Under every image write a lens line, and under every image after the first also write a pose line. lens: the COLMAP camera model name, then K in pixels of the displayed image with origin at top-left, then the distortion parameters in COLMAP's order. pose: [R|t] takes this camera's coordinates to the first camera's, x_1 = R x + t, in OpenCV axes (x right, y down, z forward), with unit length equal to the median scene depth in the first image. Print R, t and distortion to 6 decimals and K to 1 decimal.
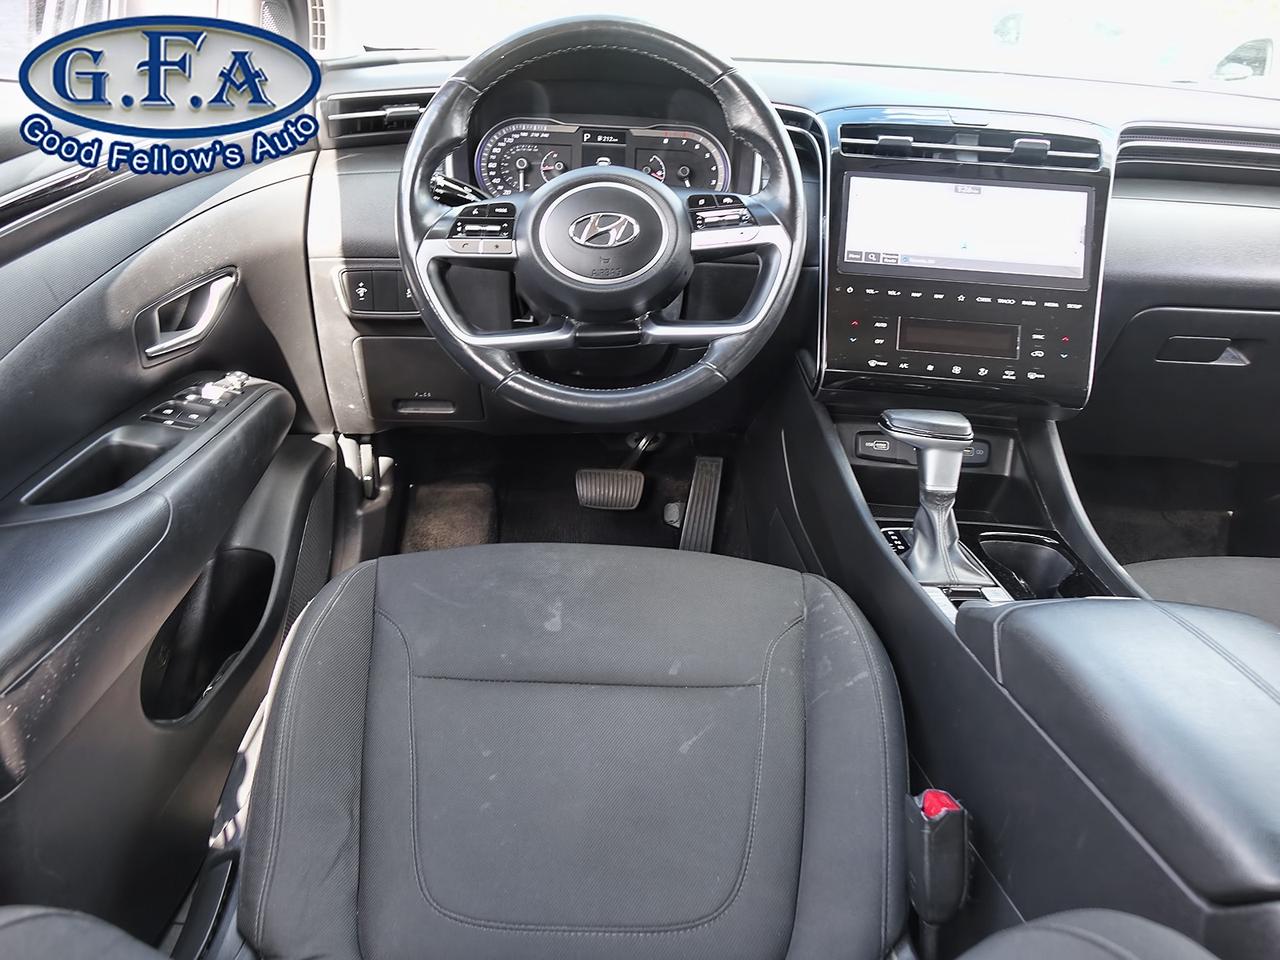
lens RADIAL K [[979.0, 0, 640.0], [0, 979.0, 480.0], [0, 0, 1]] dist [-0.002093, -0.007735]
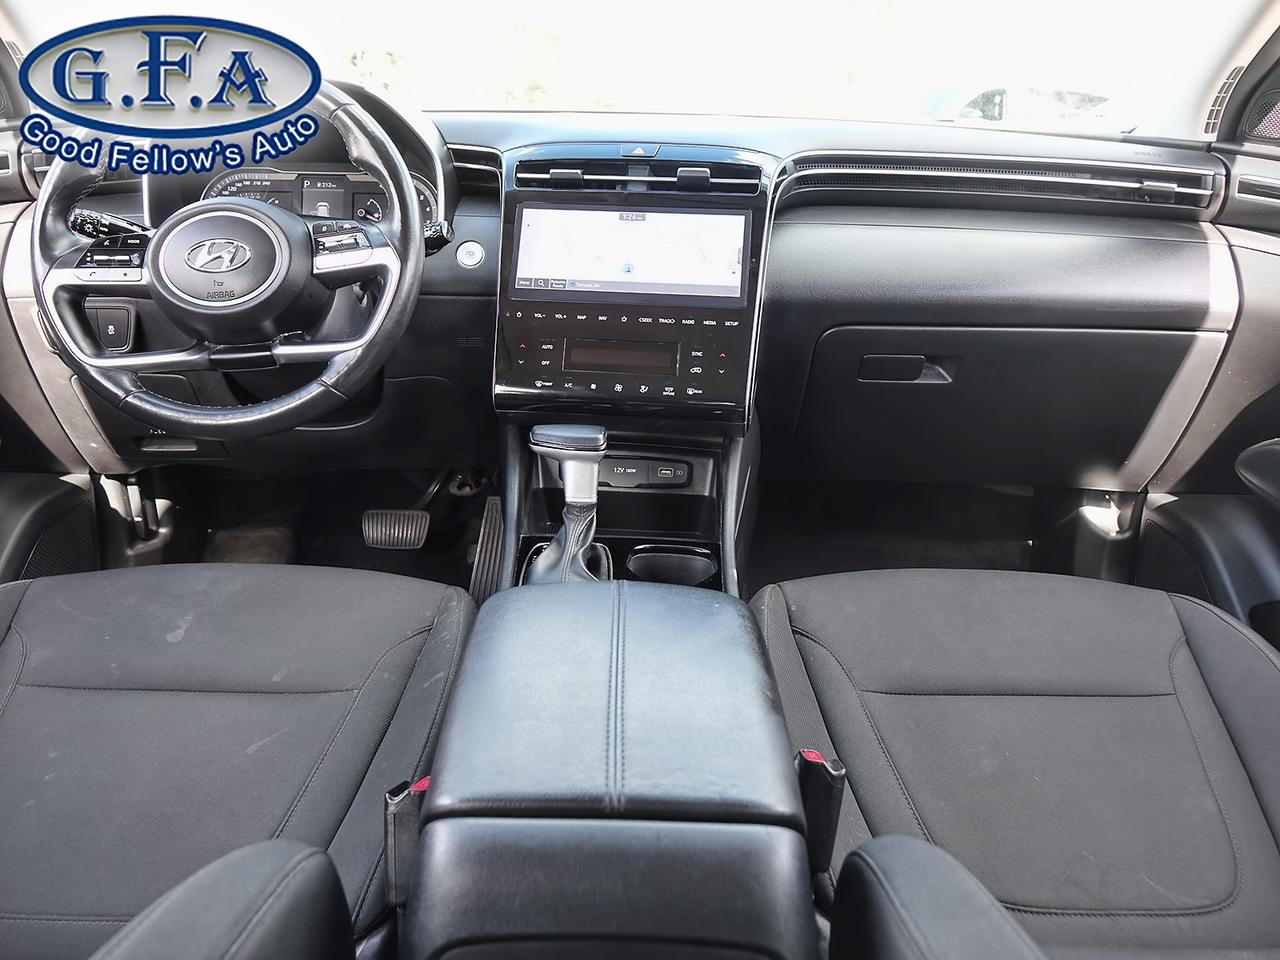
lens RADIAL K [[979.0, 0, 640.0], [0, 979.0, 480.0], [0, 0, 1]] dist [-0.002093, -0.007735]
pose [[0.999319, -0.021385, -0.030054, 0.367461], [0.018906, 0.996576, -0.080496, 0.065487], [0.031673, 0.079874, 0.996302, -0.013062]]
